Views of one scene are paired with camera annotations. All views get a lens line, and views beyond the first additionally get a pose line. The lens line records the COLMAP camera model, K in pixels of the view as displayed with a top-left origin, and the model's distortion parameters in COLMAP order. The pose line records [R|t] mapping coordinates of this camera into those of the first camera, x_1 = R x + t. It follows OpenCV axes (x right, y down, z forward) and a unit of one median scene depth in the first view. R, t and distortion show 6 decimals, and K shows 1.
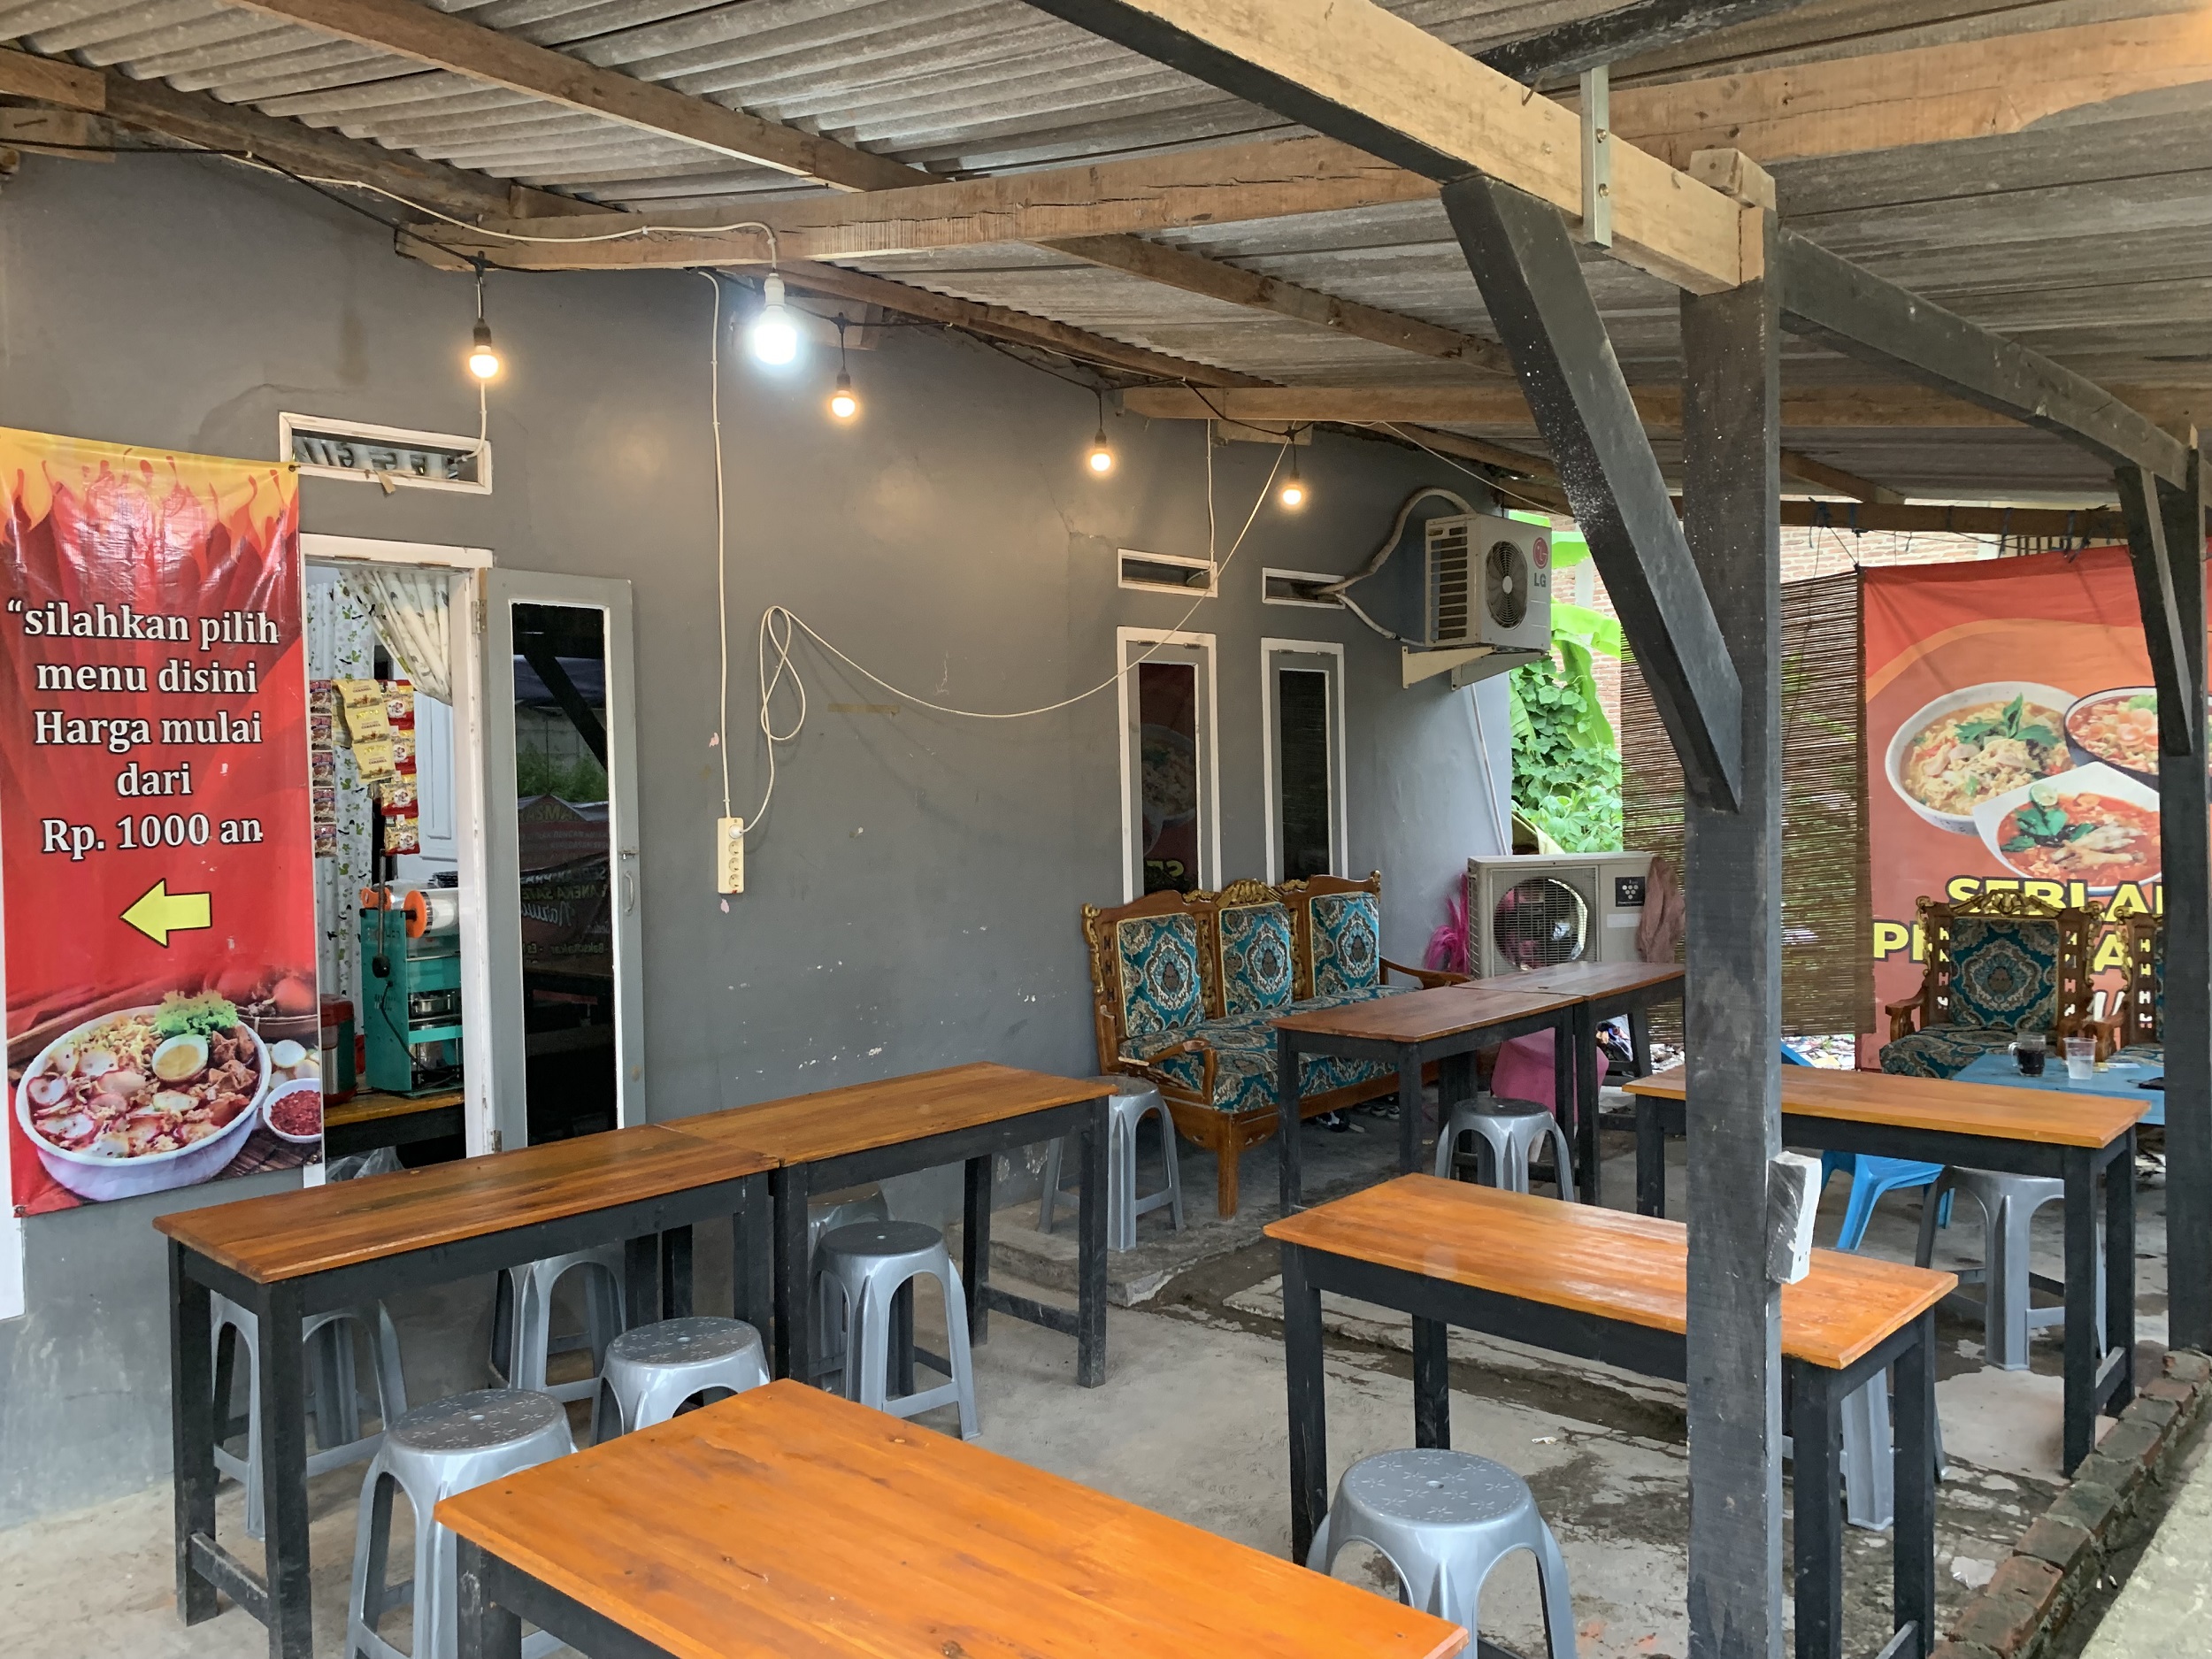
lens RADIAL K [[1751.1, 0, 1141.2], [0, 1751.1, 827.2], [0, 0, 1]] dist [0.010912, 0.000815]
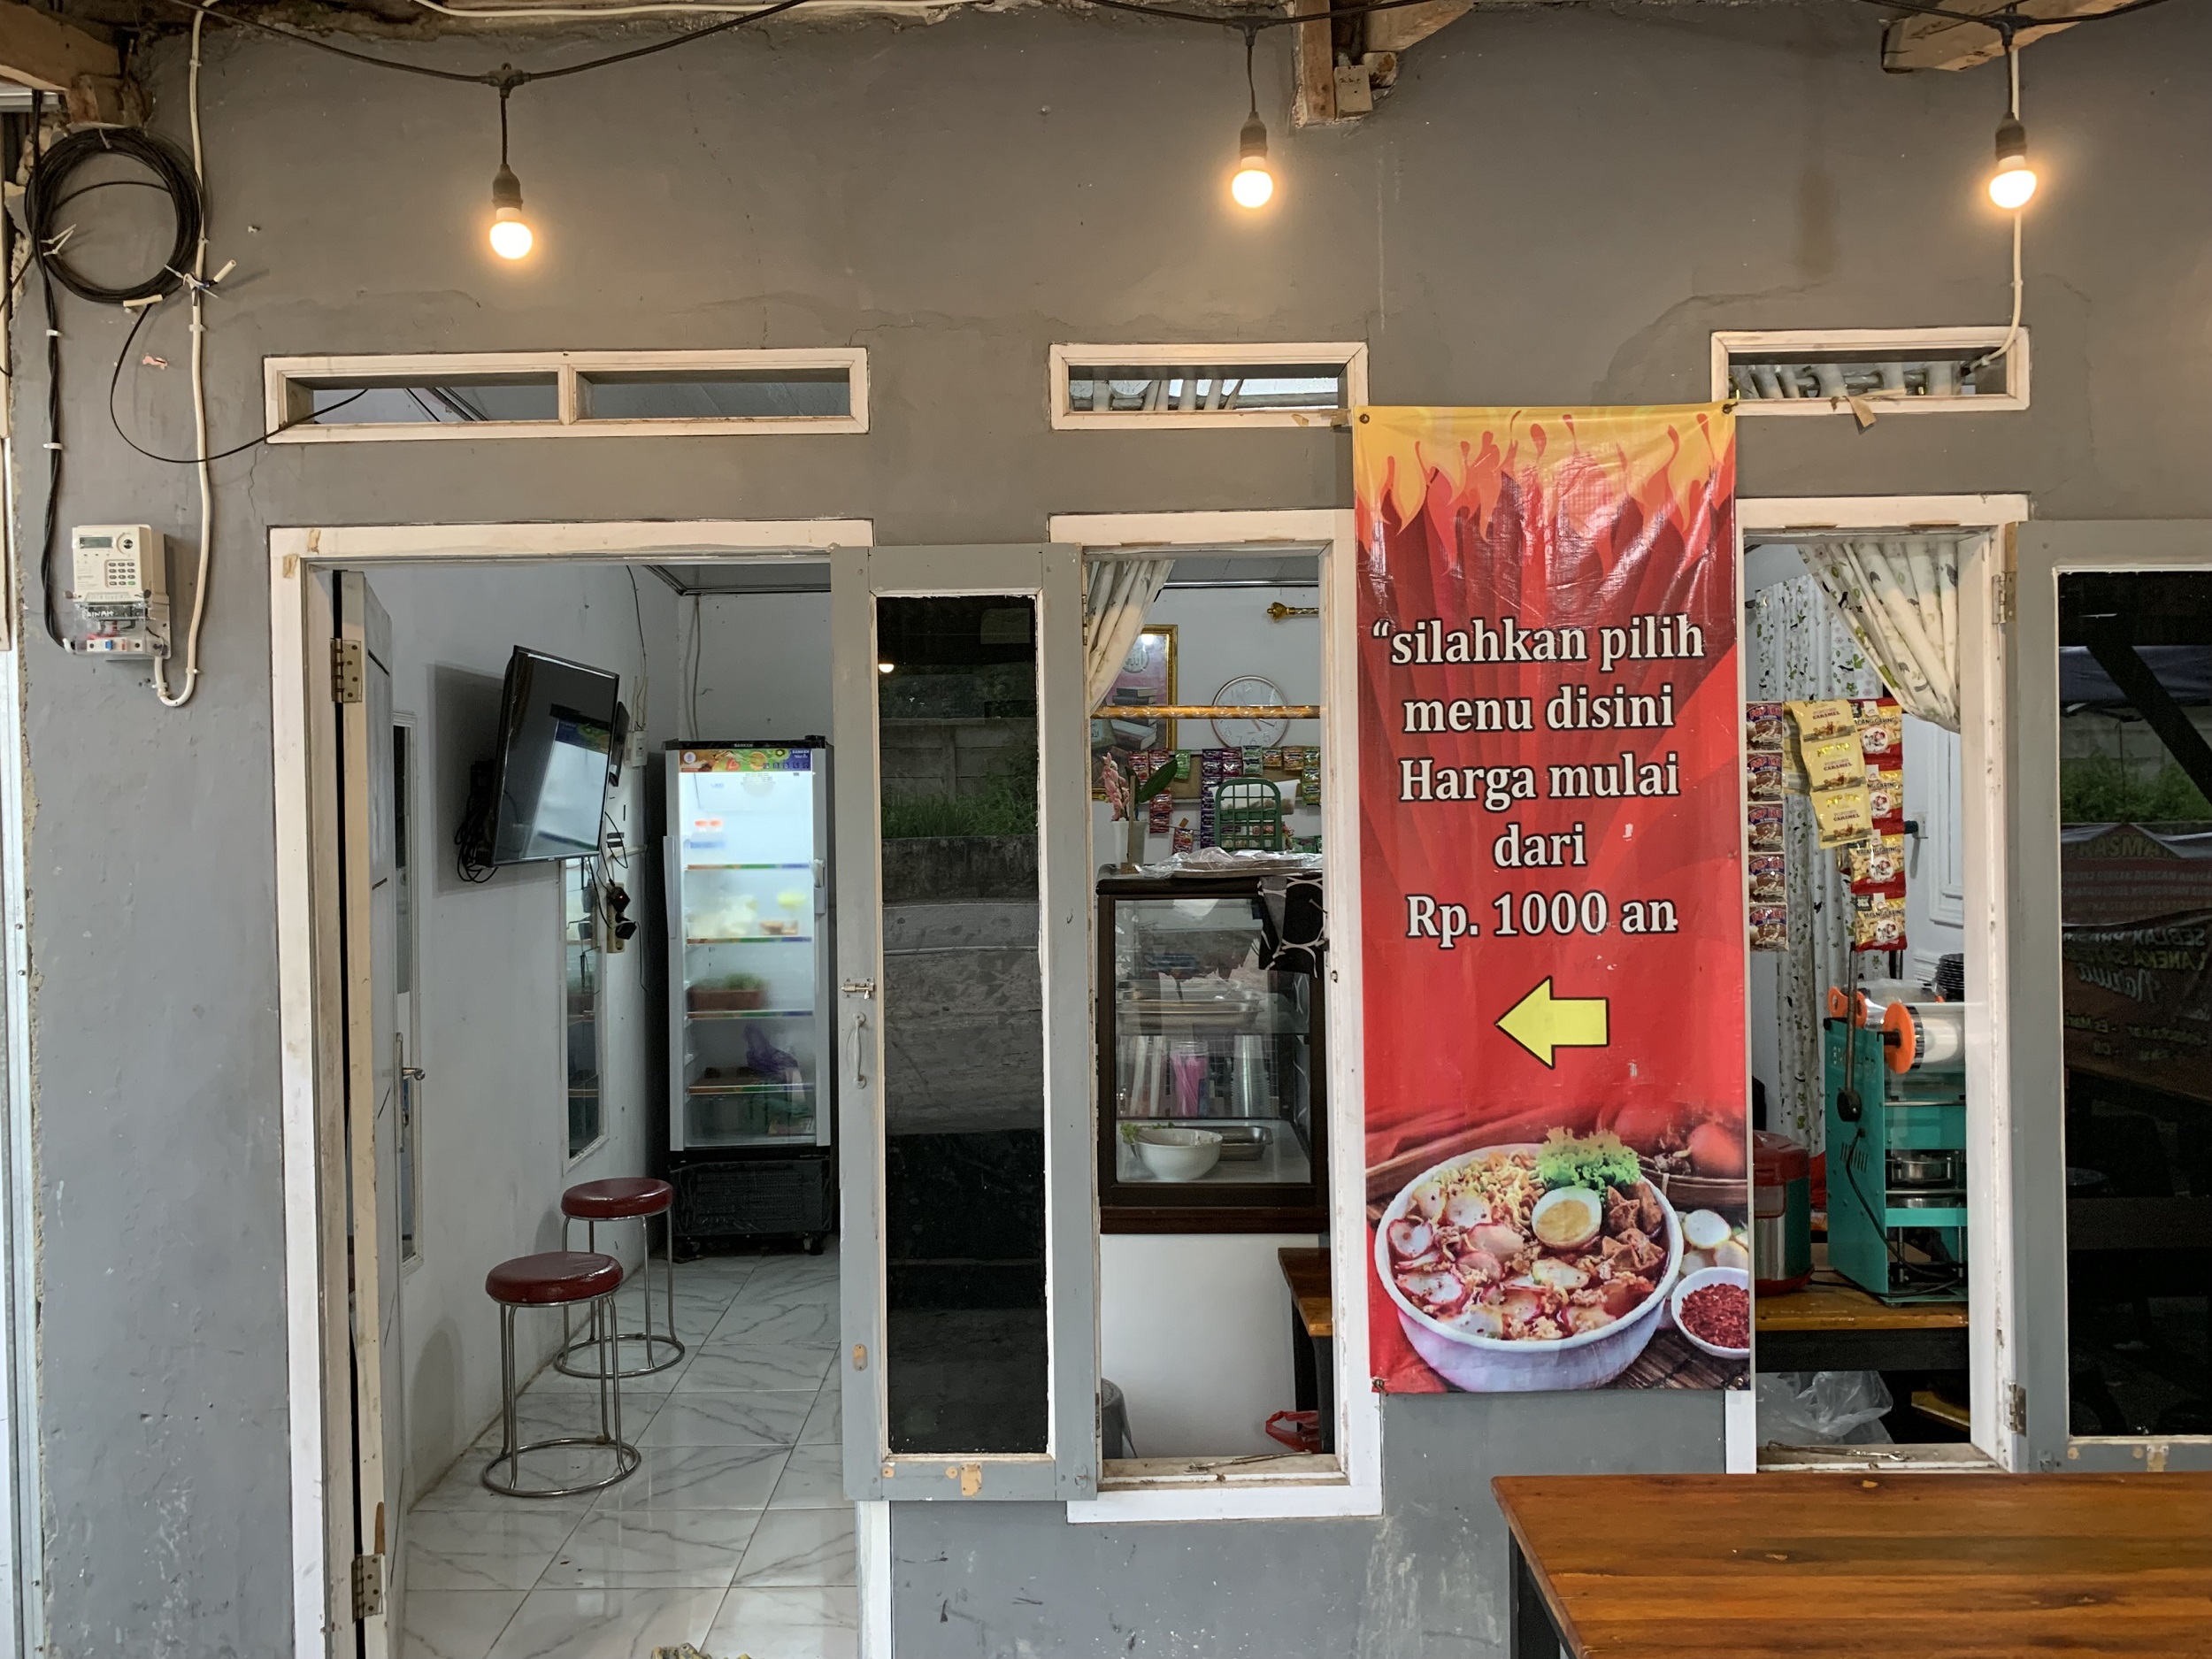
lens RADIAL K [[1723.3, 0, 1107.6], [0, 1723.3, 802.0], [0, 0, 1]] dist [0.038478, -0.071591]
pose [[0.653182, 0.011914, -0.757107, -0.117519], [-0.021311, 0.999769, -0.002654, -0.038962], [0.756901, 0.017869, 0.653285, 0.363379]]
